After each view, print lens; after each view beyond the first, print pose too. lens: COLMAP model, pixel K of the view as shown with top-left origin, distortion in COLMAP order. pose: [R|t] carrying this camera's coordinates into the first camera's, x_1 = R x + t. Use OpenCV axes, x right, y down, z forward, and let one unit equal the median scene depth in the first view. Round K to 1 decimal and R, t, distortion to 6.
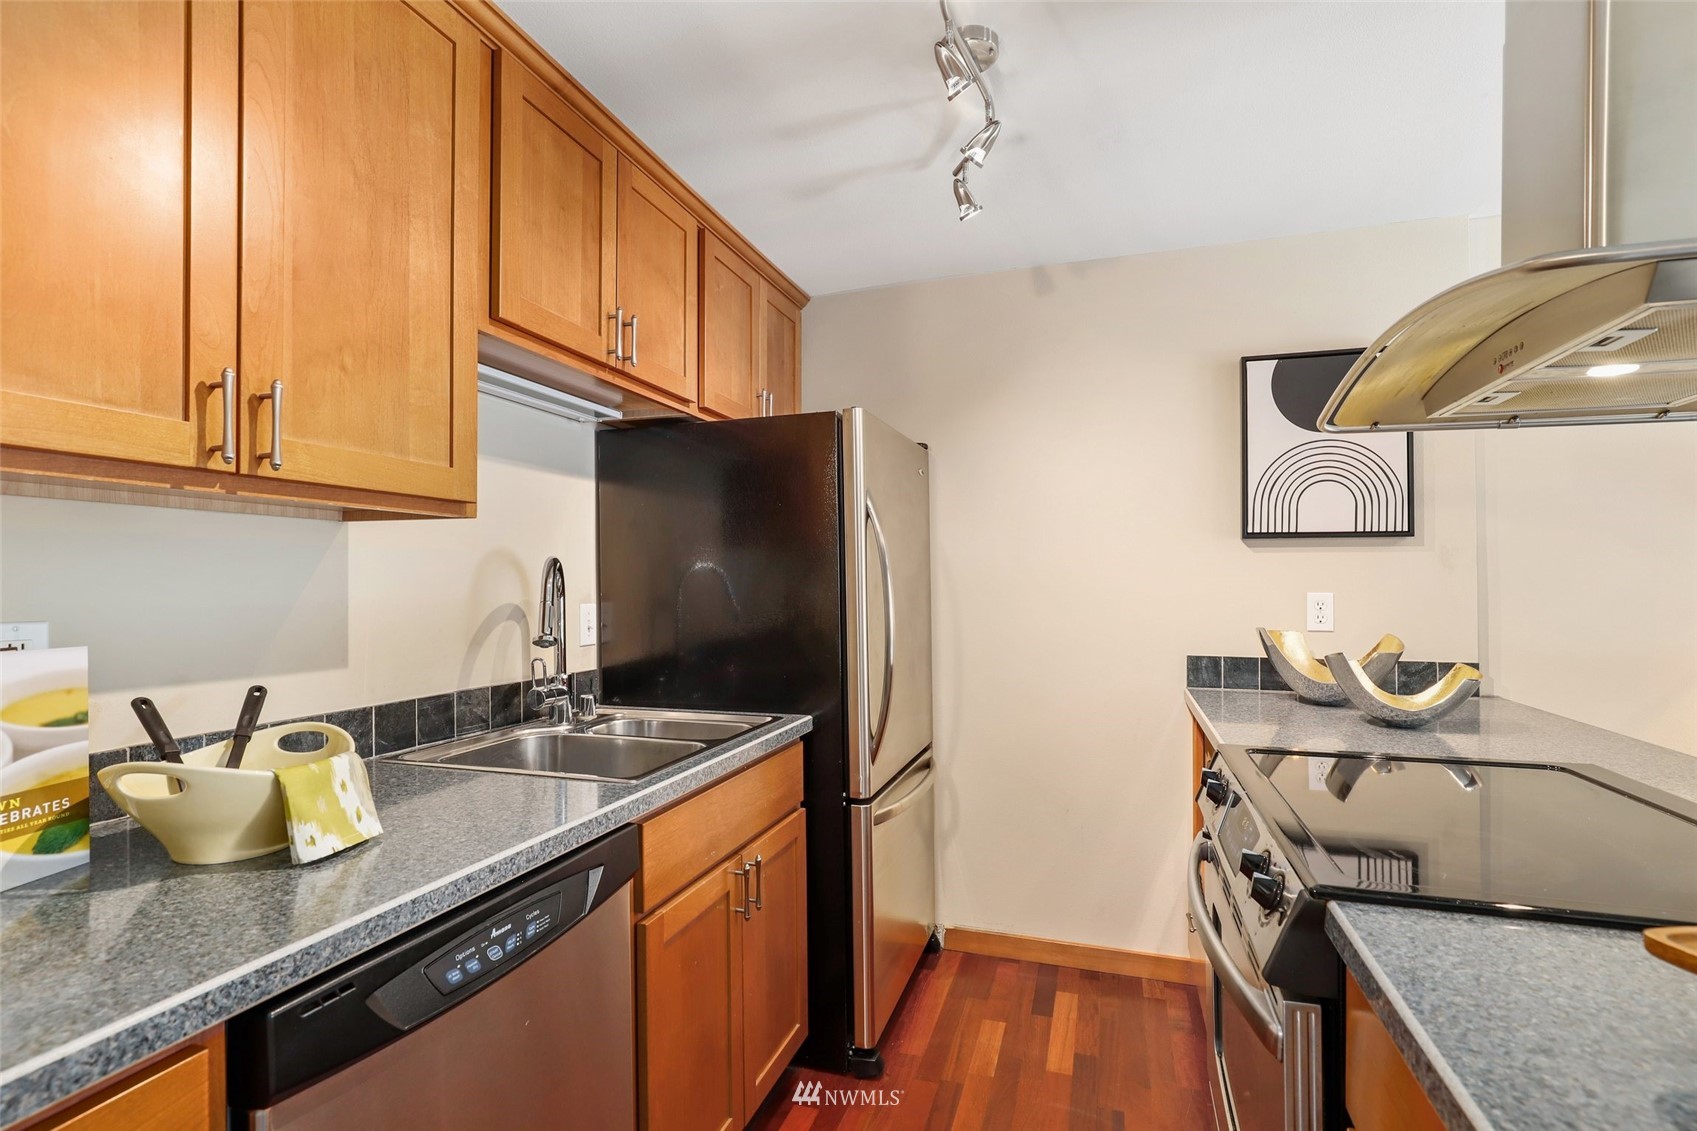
lens RADIAL K [[796.4, 0, 854.6], [0, 796.4, 579.7], [0, 0, 1]] dist [-0.016769, 0.006104]
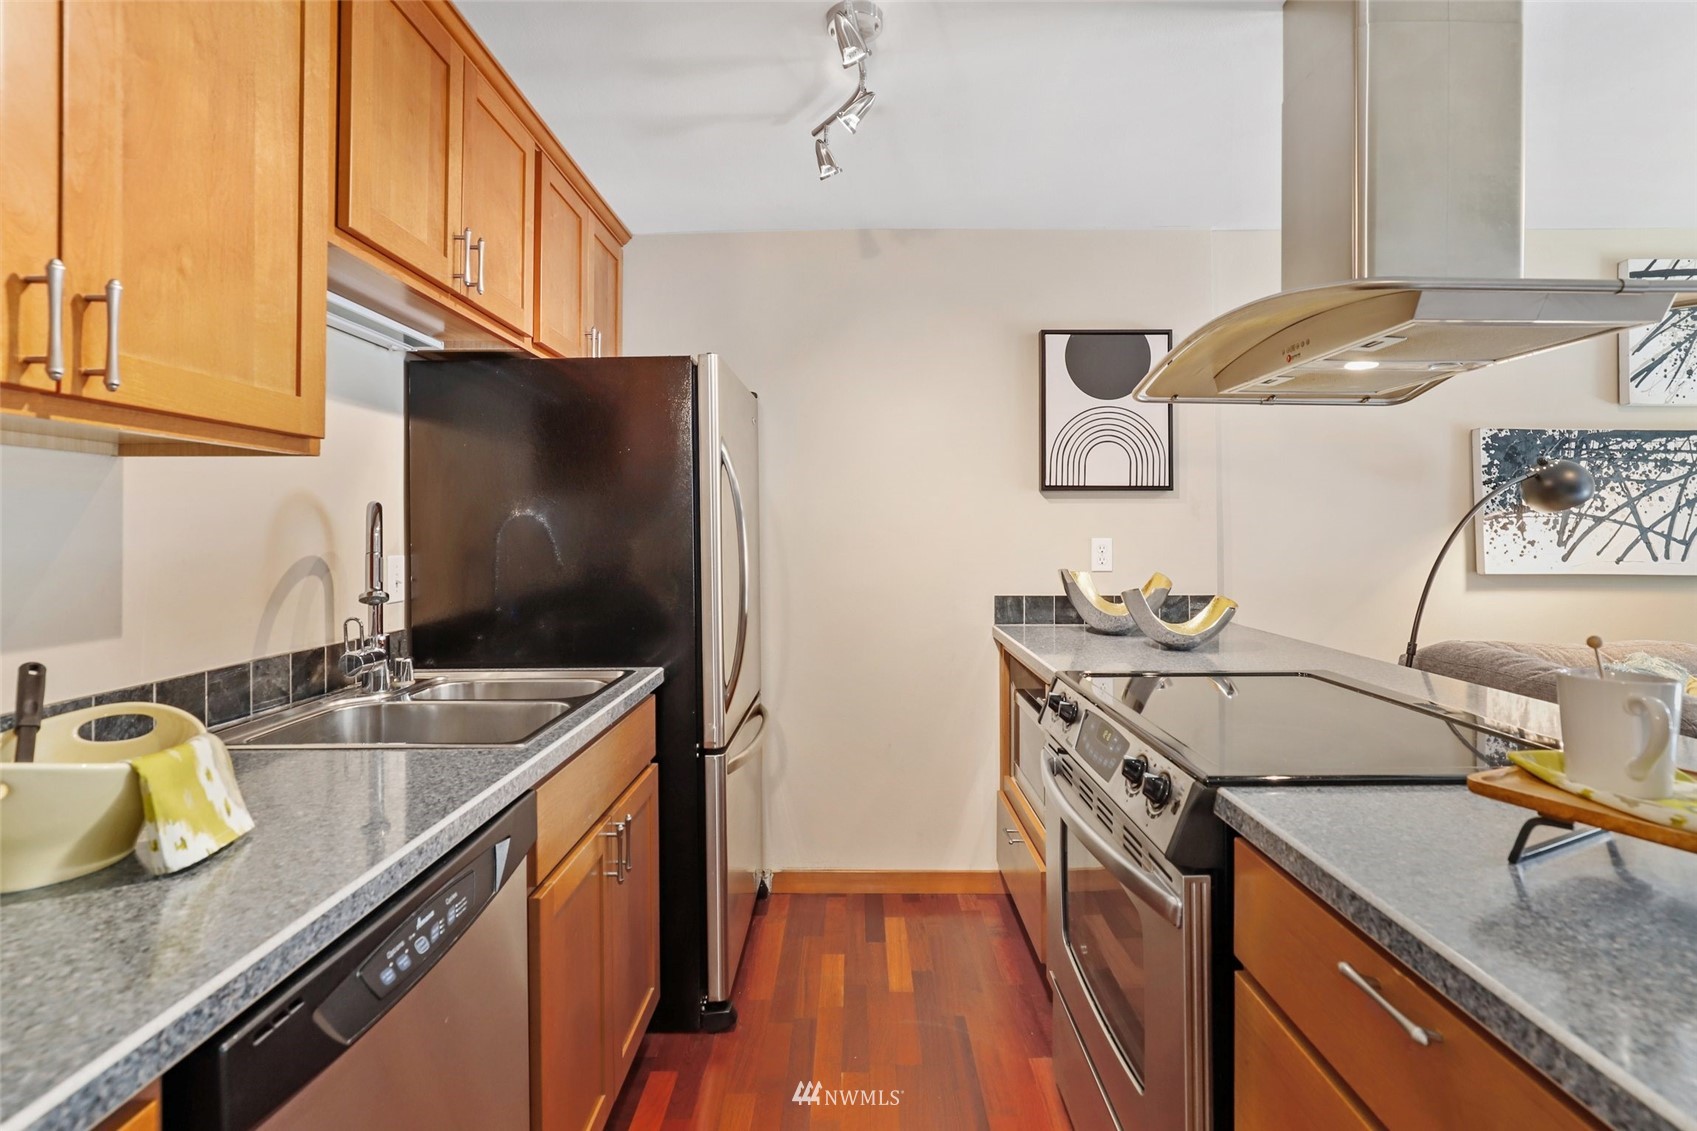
lens RADIAL K [[801.1, 0, 853.0], [0, 801.1, 525.2], [0, 0, 1]] dist [-0.018933, 0.008969]
pose [[0.952531, -0.000524, 0.304442, -0.139758], [0.001955, 0.999988, -0.004395, 0.001876], [-0.304436, 0.004782, 0.952521, -0.001318]]
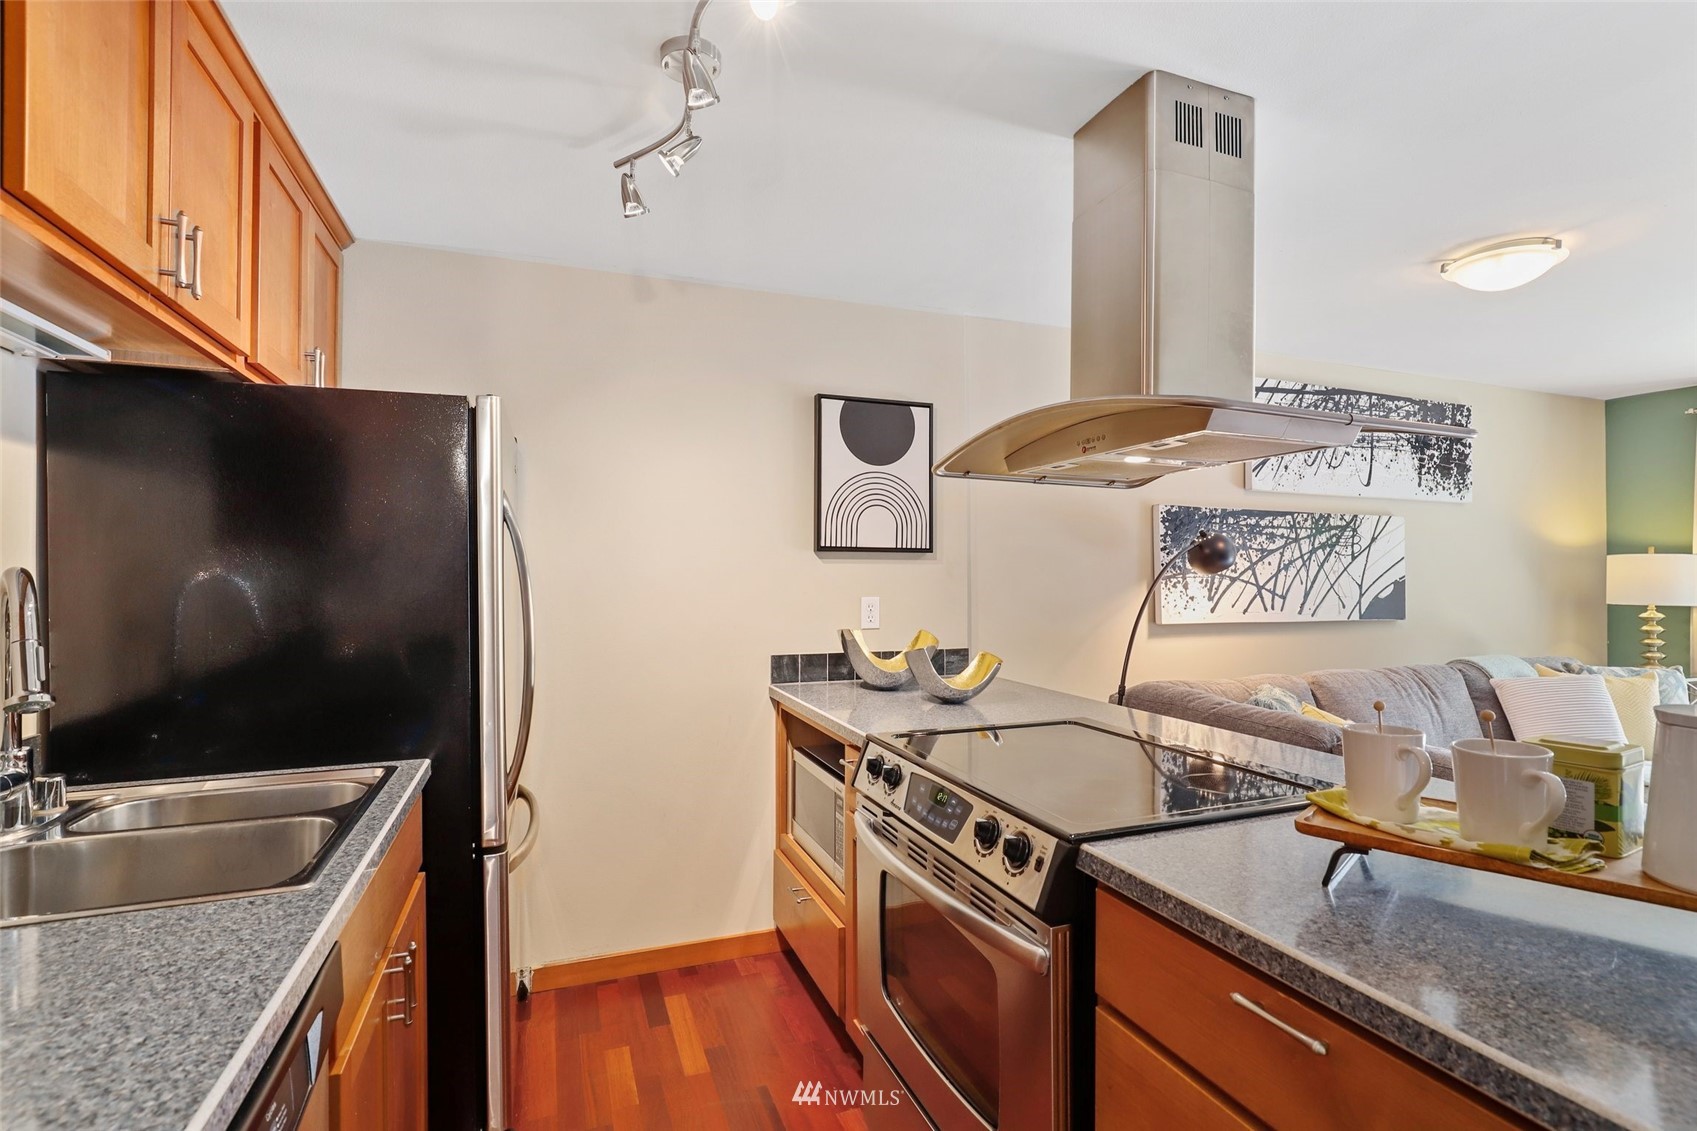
lens RADIAL K [[798.5, 0, 852.0], [0, 798.5, 572.4], [0, 0, 1]] dist [-0.008677, 0.001498]
pose [[0.776567, 0.001729, 0.630032, -0.252555], [-0.002175, 0.999998, -0.000064, -0.026133], [-0.630031, -0.001321, 0.776569, 0.083535]]
